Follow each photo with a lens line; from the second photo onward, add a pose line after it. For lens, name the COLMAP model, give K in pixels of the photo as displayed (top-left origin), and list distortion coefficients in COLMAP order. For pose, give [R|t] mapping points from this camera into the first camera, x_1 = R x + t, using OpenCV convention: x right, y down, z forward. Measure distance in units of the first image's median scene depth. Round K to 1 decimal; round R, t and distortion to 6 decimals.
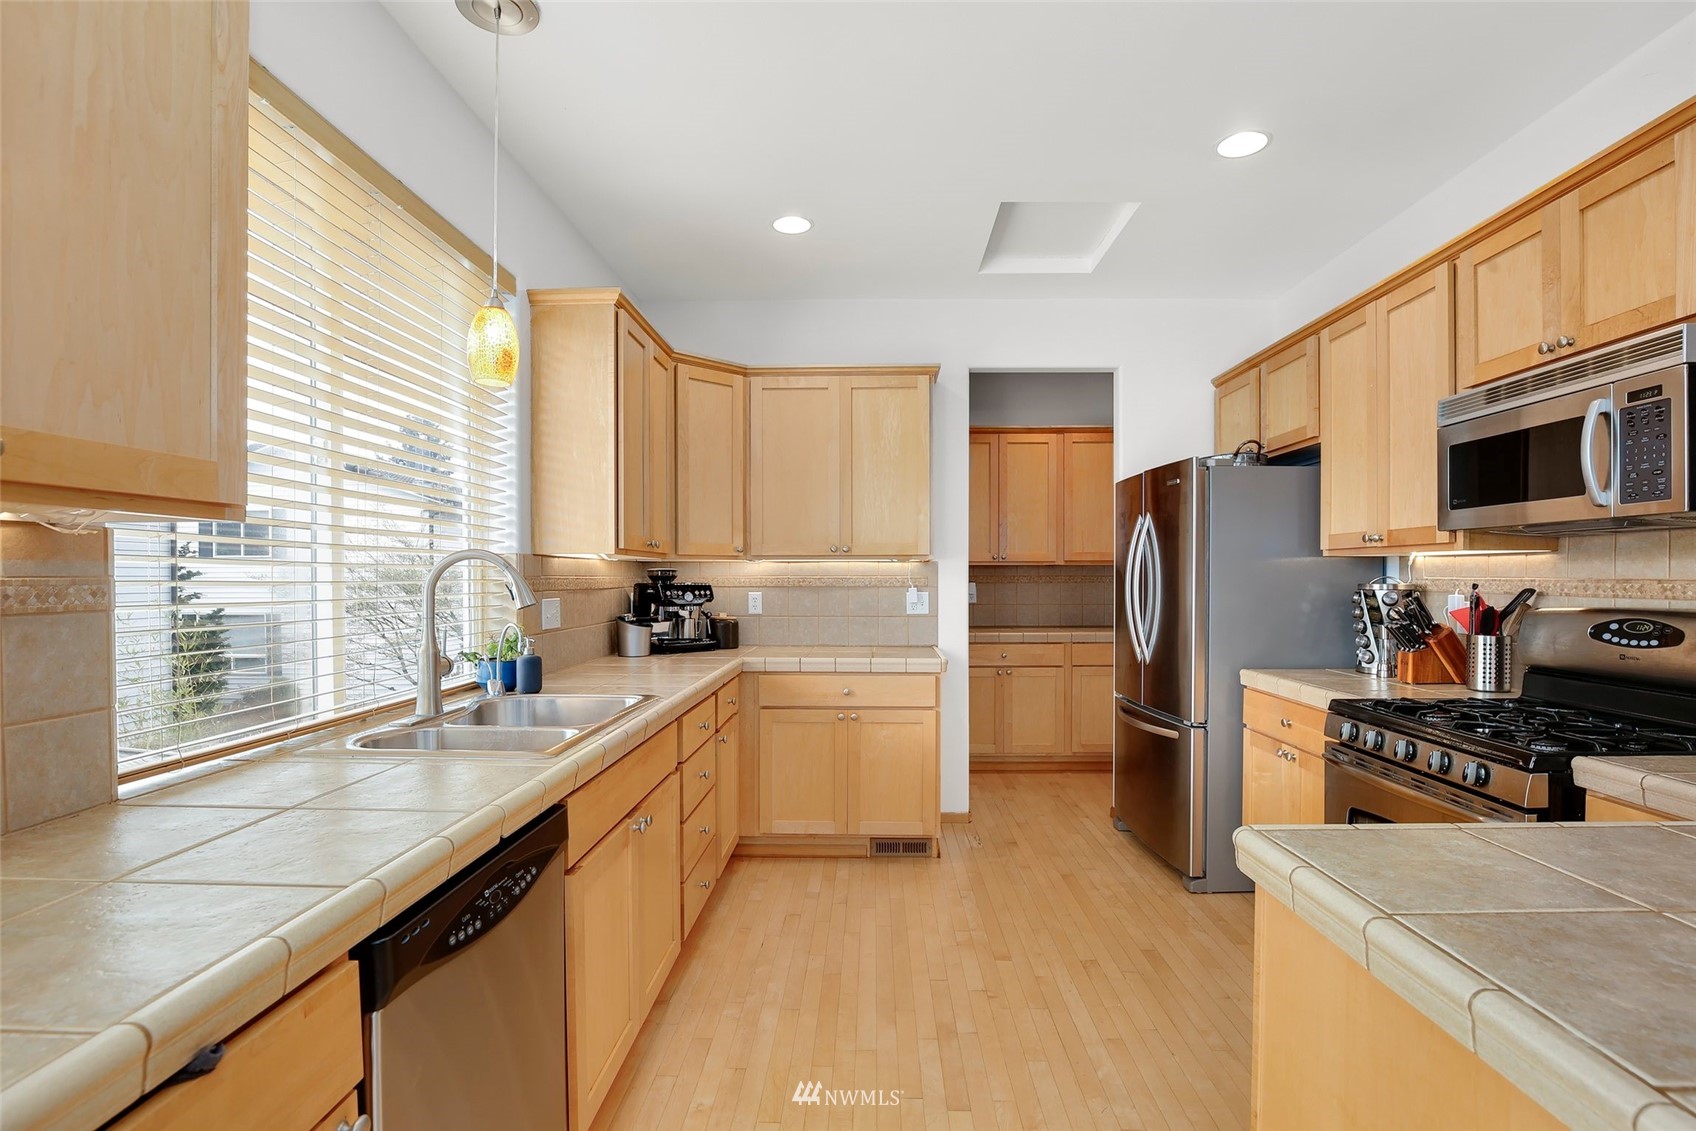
lens RADIAL K [[795.8, 0, 850.3], [0, 795.8, 580.4], [0, 0, 1]] dist [-0.029062, 0.001929]
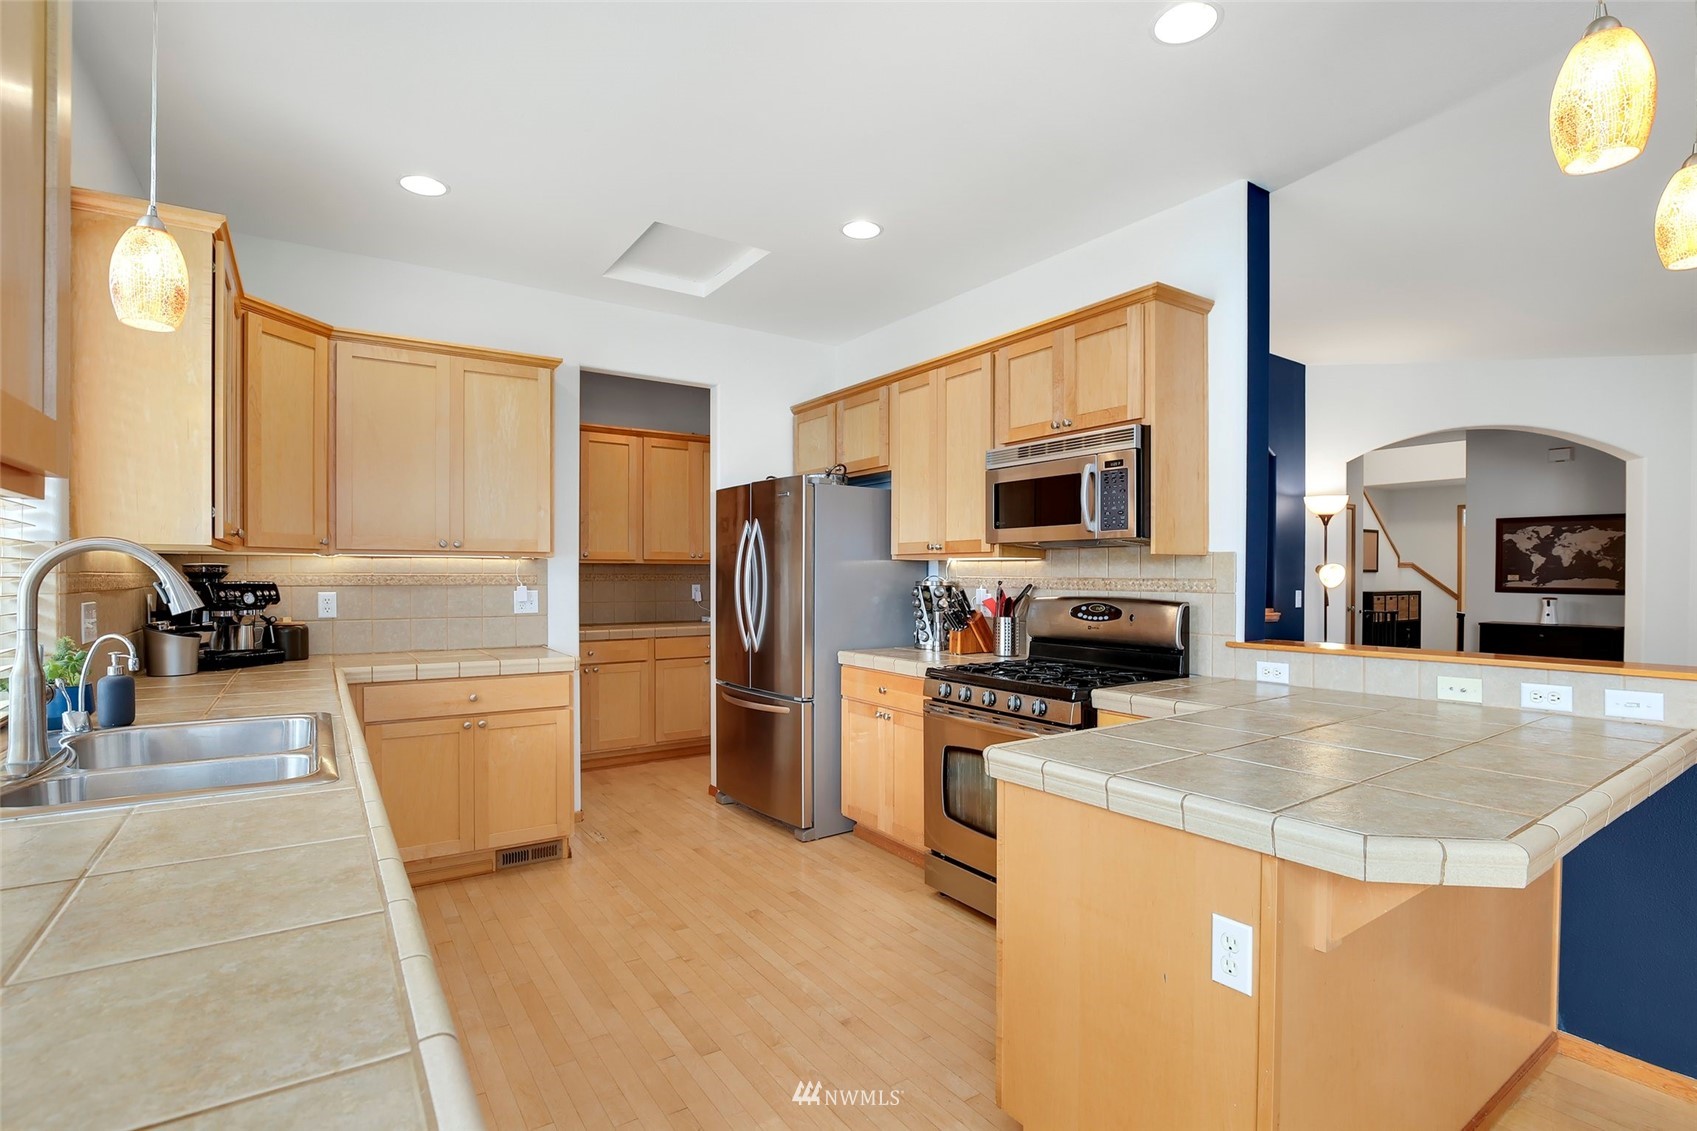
lens RADIAL K [[796.3, 0, 863.3], [0, 796.3, 577.9], [0, 0, 1]] dist [-0.029062, 0.001929]
pose [[0.809568, 0.000825, 0.587026, -0.189759], [-0.000466, 1.000000, -0.000763, -0.000028], [-0.587027, 0.000344, 0.809568, -0.019745]]
